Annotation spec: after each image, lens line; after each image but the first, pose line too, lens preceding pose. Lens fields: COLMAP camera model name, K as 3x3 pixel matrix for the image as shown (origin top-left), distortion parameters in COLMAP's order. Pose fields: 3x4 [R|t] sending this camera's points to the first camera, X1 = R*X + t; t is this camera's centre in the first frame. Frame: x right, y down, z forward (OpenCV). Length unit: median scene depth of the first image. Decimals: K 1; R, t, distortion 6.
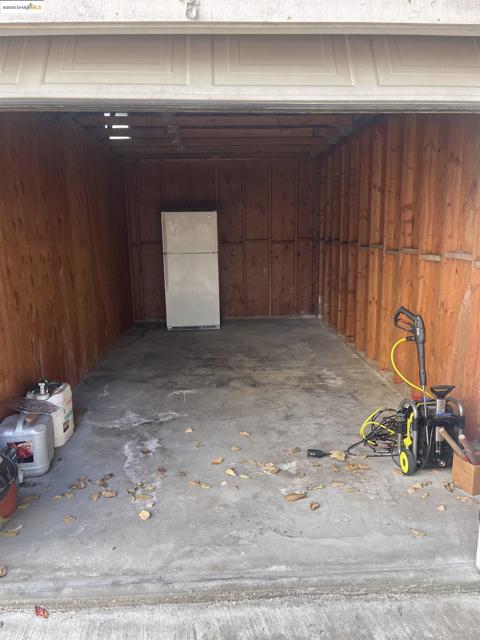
lens RADIAL K [[483.4, 0, 241.1], [0, 483.4, 320.1], [0, 0, 1]] dist [0.051731, -0.075895]
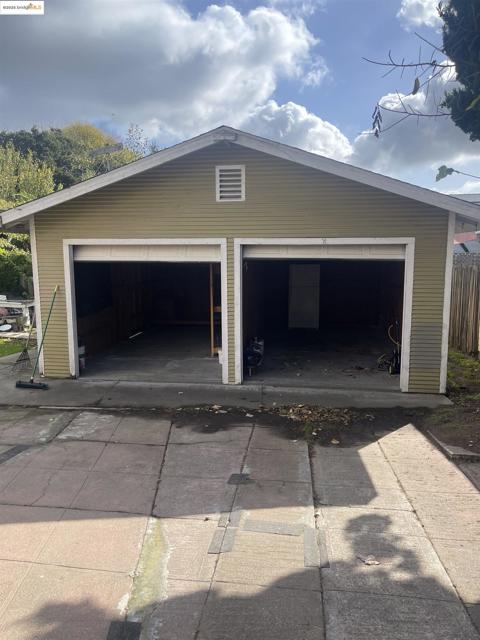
lens RADIAL K [[483.4, 0, 239.4], [0, 483.4, 321.9], [0, 0, 1]] dist [0.051731, -0.075895]
pose [[0.981241, 0.046644, -0.187058, -0.001847], [-0.054251, 0.997887, -0.035752, 0.145578], [0.184995, 0.045229, 0.981698, -1.644408]]
